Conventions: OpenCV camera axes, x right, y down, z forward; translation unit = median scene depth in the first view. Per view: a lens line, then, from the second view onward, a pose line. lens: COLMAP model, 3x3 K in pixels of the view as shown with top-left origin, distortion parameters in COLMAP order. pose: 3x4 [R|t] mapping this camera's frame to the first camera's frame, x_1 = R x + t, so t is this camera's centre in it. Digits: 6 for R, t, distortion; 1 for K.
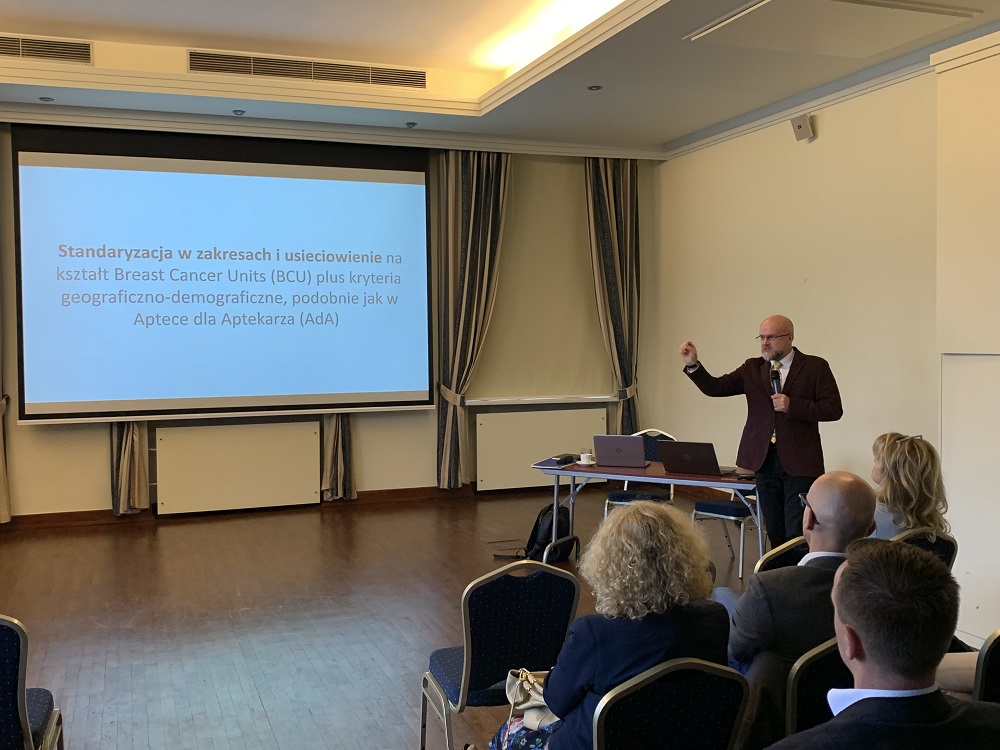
lens RADIAL K [[991.7, 0, 500.0], [0, 991.7, 375.0], [0, 0, 1]] dist [0.103293, -0.258824]
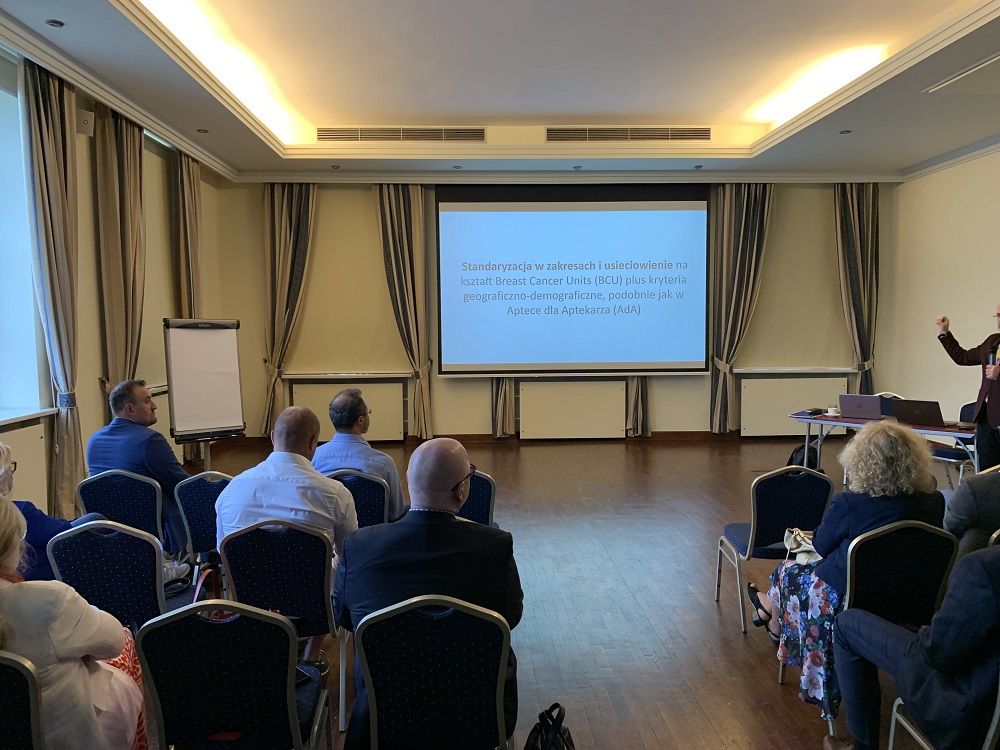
lens RADIAL K [[764.1, 0, 500.0], [0, 764.1, 375.0], [0, 0, 1]] dist [0.117476, -0.205591]
pose [[0.952936, 0.021953, -0.302375, -0.021739], [-0.013797, 0.999482, 0.029082, 0.008759], [0.302856, -0.023541, 0.952745, -0.113669]]
